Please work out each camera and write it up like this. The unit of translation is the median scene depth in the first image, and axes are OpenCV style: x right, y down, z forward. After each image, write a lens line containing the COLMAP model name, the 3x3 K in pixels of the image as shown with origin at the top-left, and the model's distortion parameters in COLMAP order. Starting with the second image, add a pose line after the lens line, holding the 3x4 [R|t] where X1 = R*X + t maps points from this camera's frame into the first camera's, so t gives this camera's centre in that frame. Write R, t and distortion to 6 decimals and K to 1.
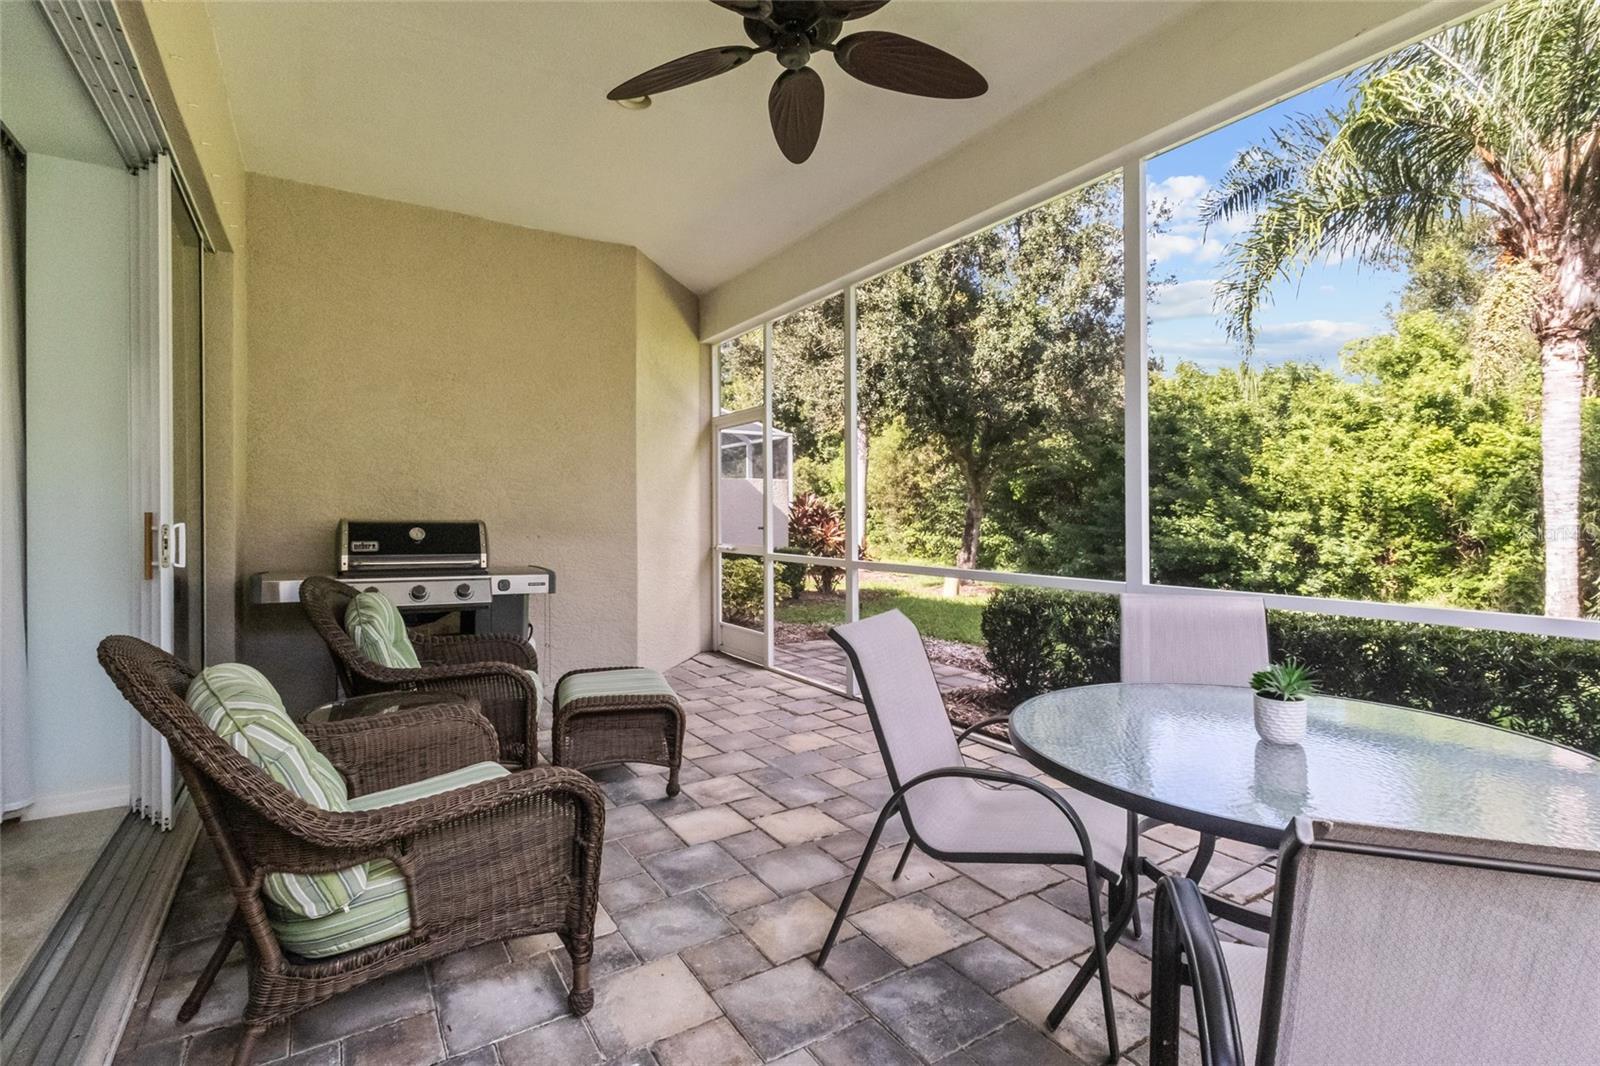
lens RADIAL K [[758.5, 0, 798.3], [0, 758.5, 499.1], [0, 0, 1]] dist [0.001613, 0.000718]
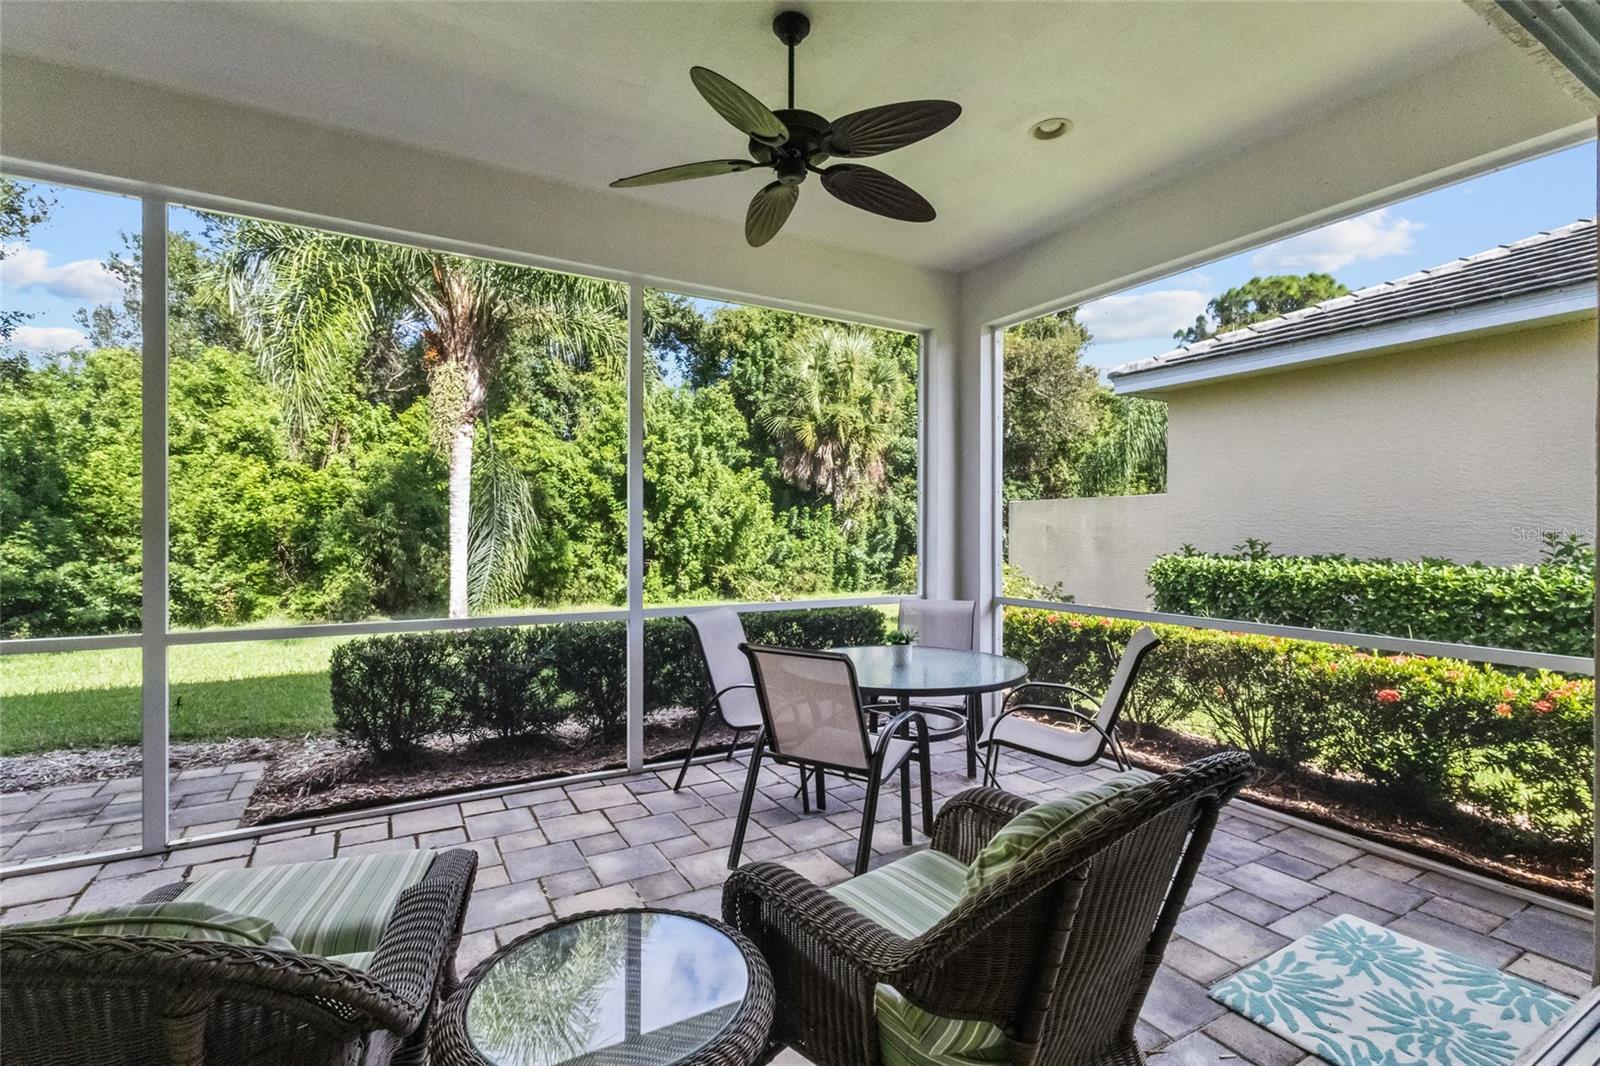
lens RADIAL K [[741.9, 0, 794.5], [0, 741.9, 525.5], [0, 0, 1]] dist [0.004029, 0.000552]
pose [[0.039237, 0.013949, 0.999133, -0.251093], [-0.027075, 0.999550, -0.012891, -0.009021], [-0.998863, -0.026545, 0.039597, 0.214181]]
